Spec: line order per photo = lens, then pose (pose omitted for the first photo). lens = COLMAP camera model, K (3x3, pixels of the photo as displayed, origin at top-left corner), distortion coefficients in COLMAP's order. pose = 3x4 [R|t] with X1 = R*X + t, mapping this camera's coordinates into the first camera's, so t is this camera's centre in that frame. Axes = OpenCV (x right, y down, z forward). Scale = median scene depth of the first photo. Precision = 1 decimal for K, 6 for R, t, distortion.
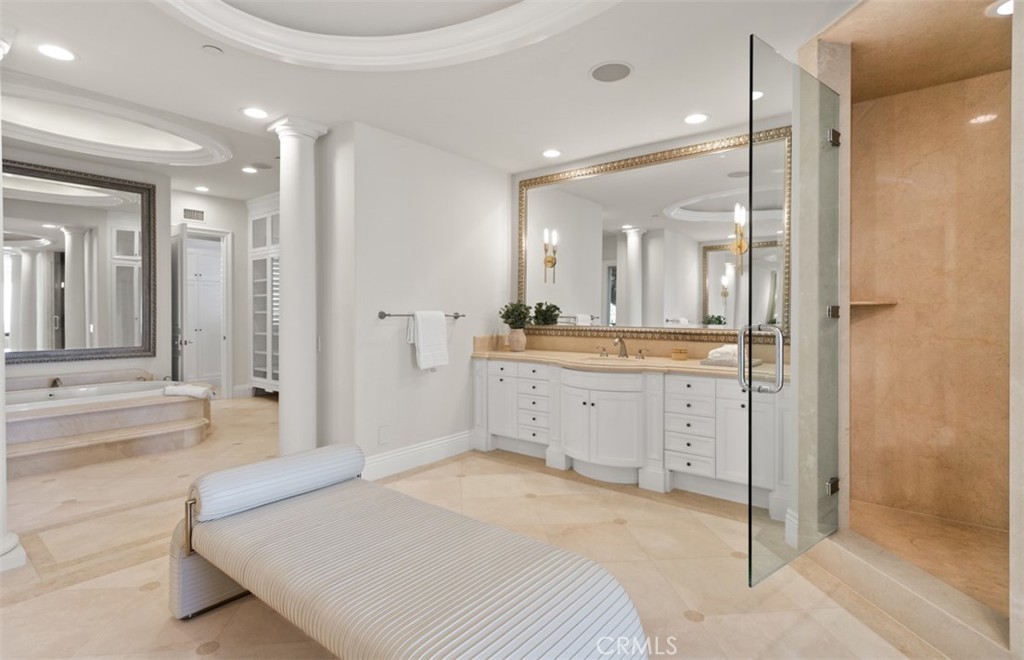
lens RADIAL K [[513.5, 0, 511.9], [0, 513.5, 320.5], [0, 0, 1]] dist [-0.004596, -0.000003]
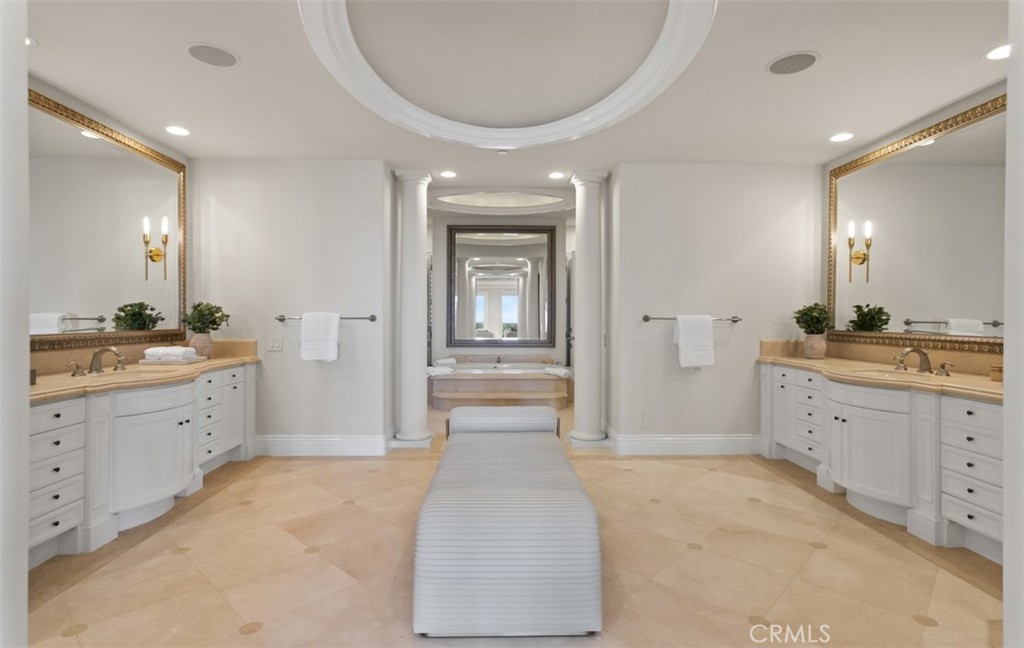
lens RADIAL K [[514.9, 0, 511.7], [0, 514.9, 322.0], [0, 0, 1]] dist [-0.000560, 0.000224]
pose [[0.645702, 0.009450, -0.763531, 0.379528], [-0.014389, 0.999896, 0.000207, 0.002012], [0.763454, 0.010853, 0.645771, -0.006539]]
